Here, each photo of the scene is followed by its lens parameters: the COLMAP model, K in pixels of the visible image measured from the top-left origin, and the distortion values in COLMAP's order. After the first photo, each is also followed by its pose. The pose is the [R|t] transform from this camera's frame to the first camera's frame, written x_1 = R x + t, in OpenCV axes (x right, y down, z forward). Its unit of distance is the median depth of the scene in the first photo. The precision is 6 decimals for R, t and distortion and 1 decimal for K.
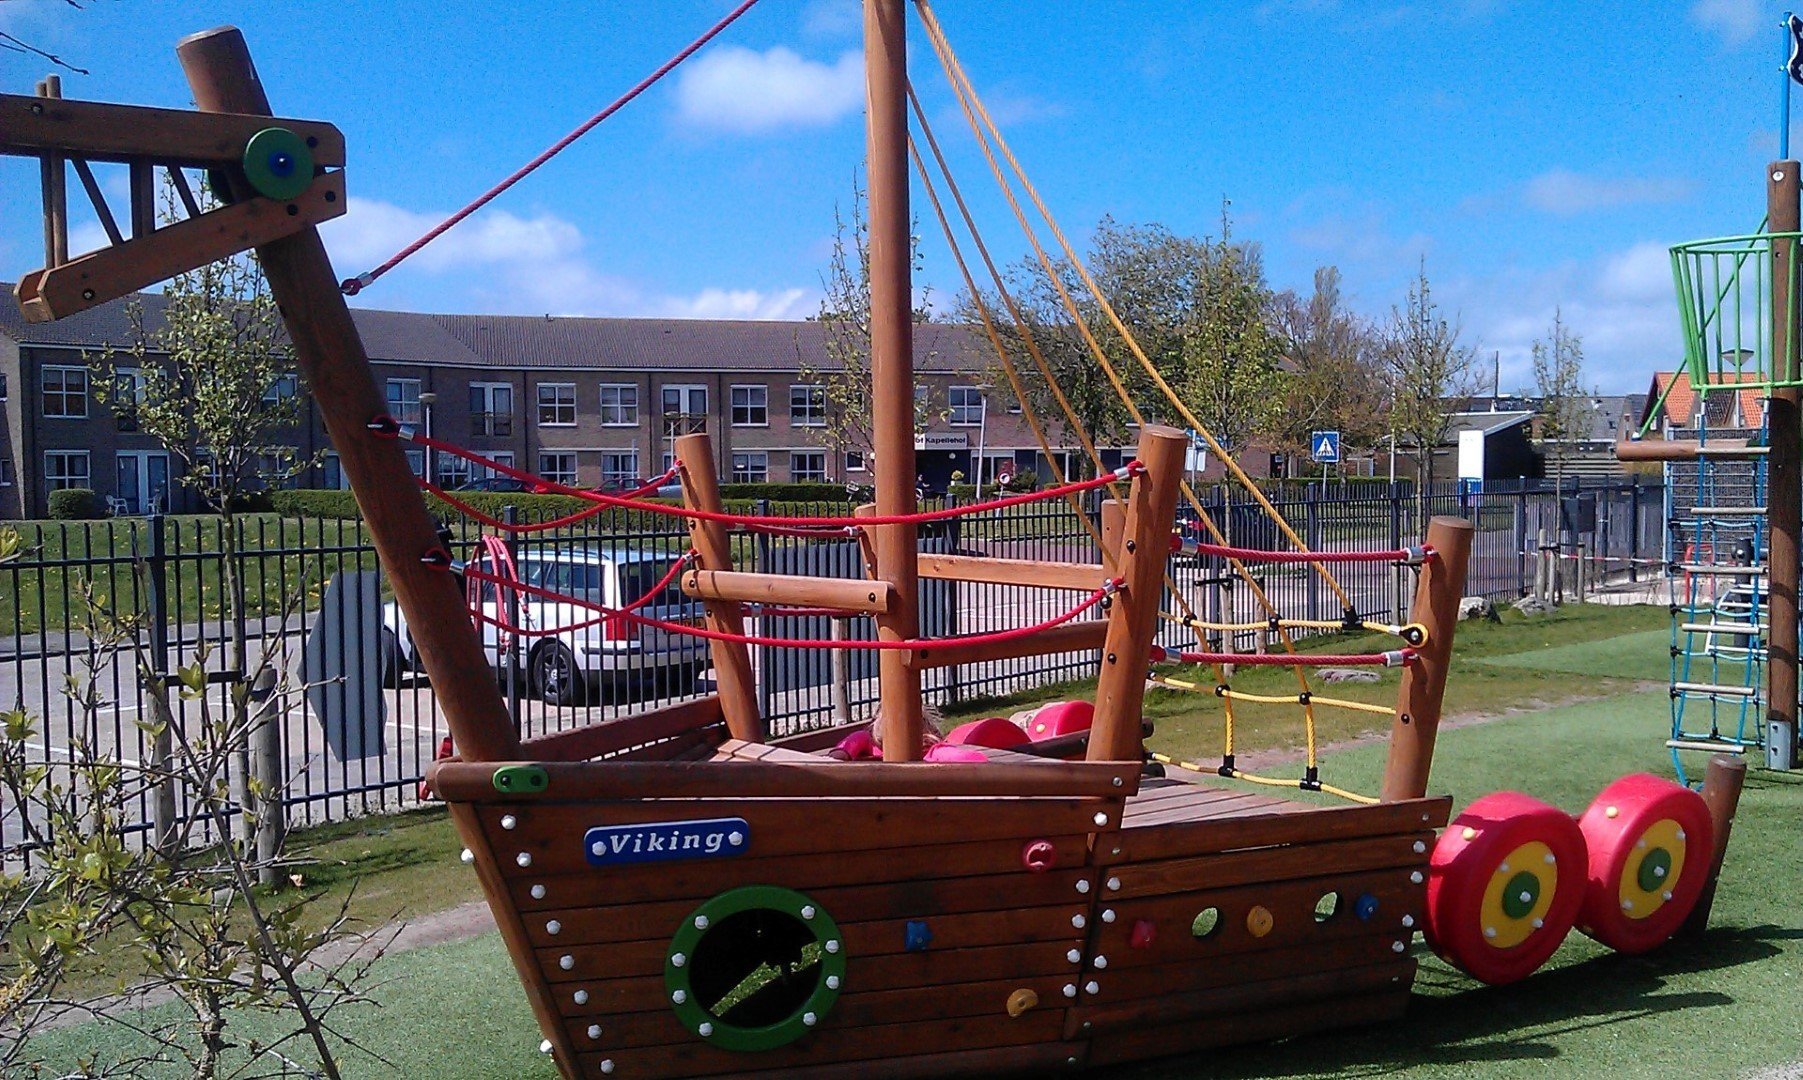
lens RADIAL K [[1763.5, 0, 916.6], [0, 1763.5, 551.1], [0, 0, 1]] dist [0.159845, -0.489020]
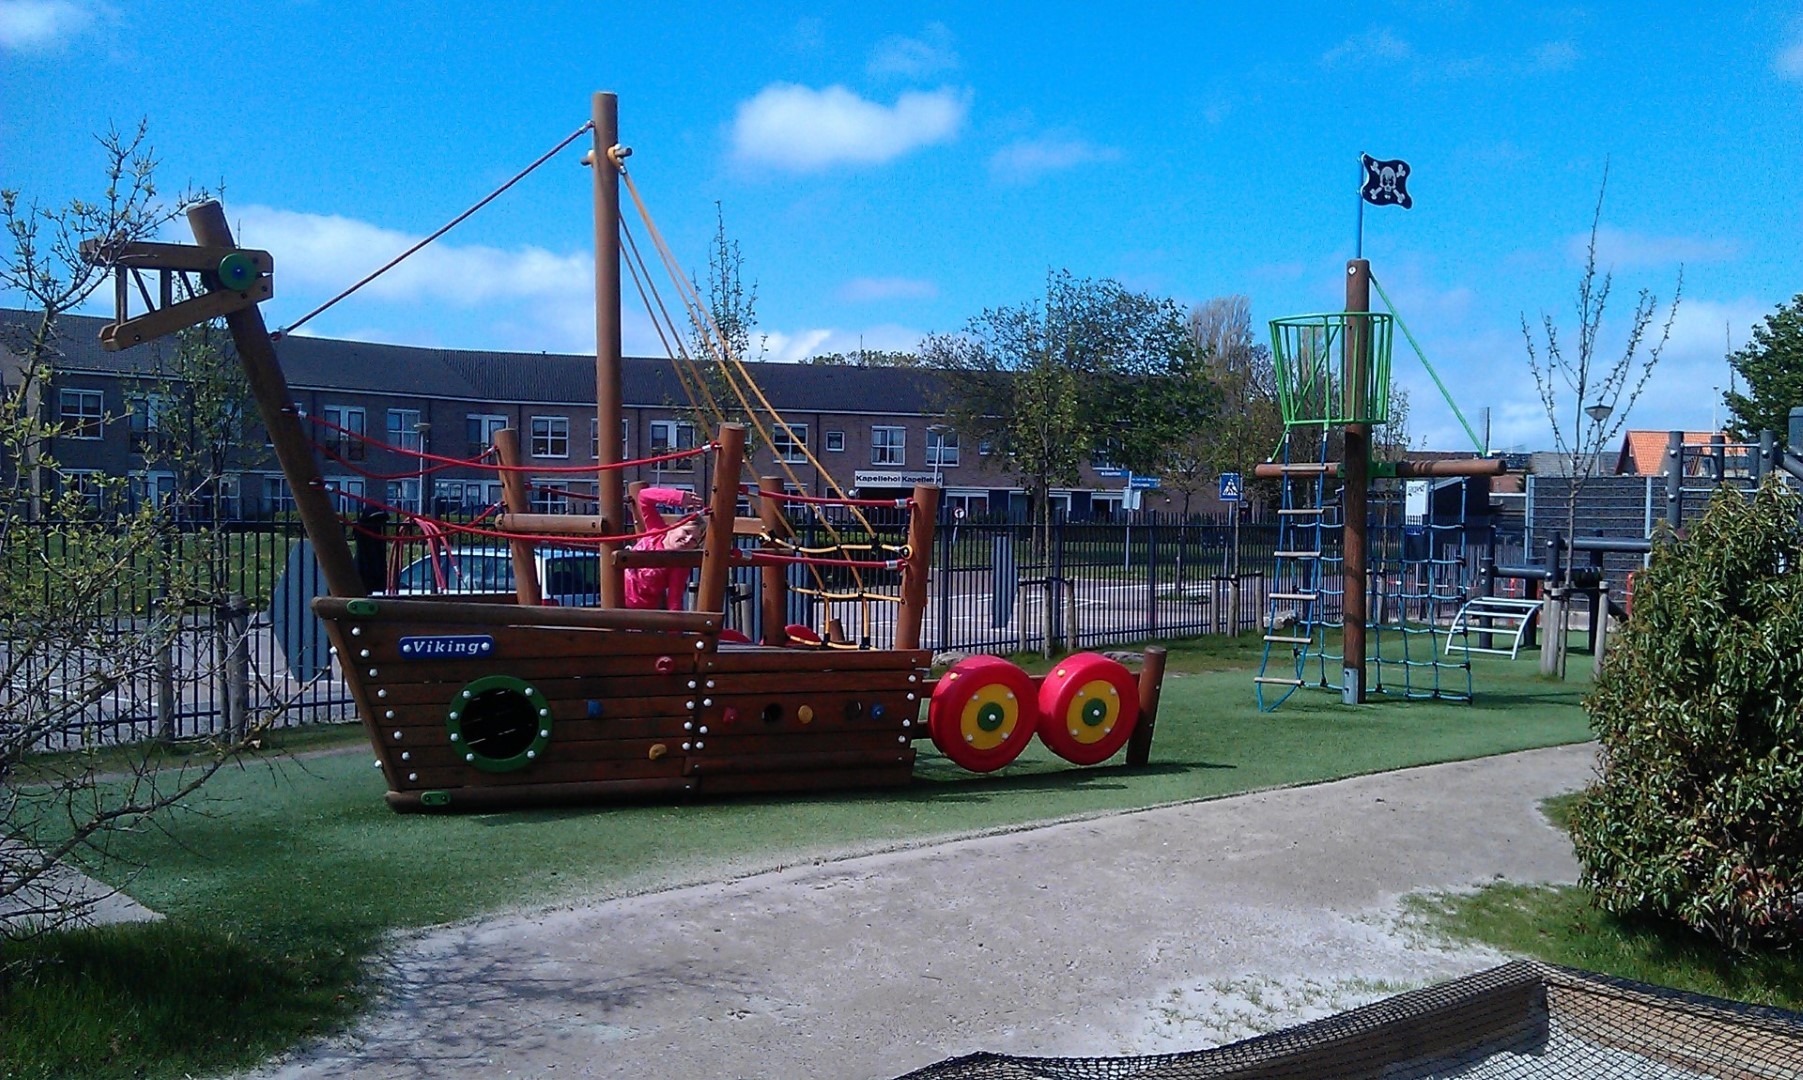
lens RADIAL K [[1763.5, 0, 916.6], [0, 1763.5, 551.1], [0, 0, 1]] dist [0.159845, -0.489020]
pose [[0.999762, 0.021565, -0.003245, 0.318628], [-0.021638, 0.999463, -0.024603, 0.095032], [0.002712, 0.024667, 0.999692, -0.753047]]
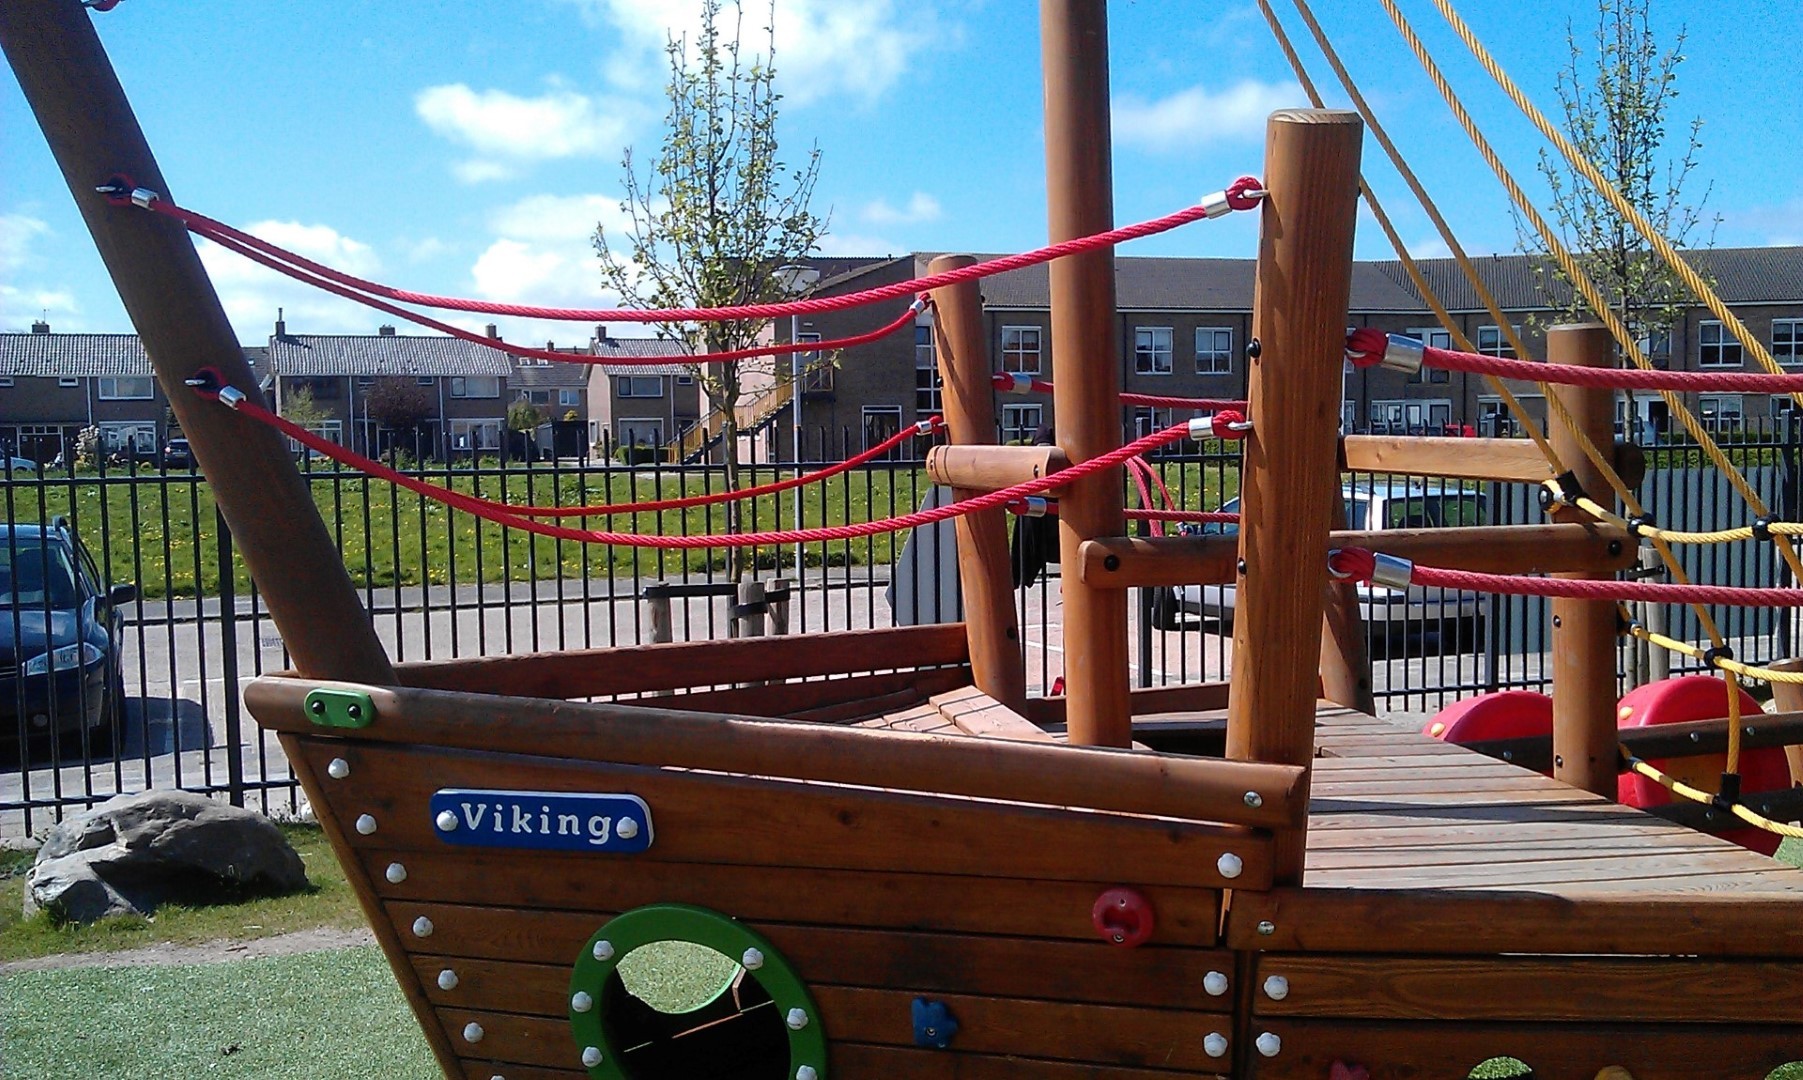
lens RADIAL K [[1763.5, 0, 916.6], [0, 1763.5, 551.1], [0, 0, 1]] dist [0.159845, -0.489020]
pose [[0.860048, 0.028905, -0.509394, 0.290465], [-0.016516, 0.999448, 0.028827, 0.041087], [0.509946, -0.016379, 0.860050, 0.480831]]
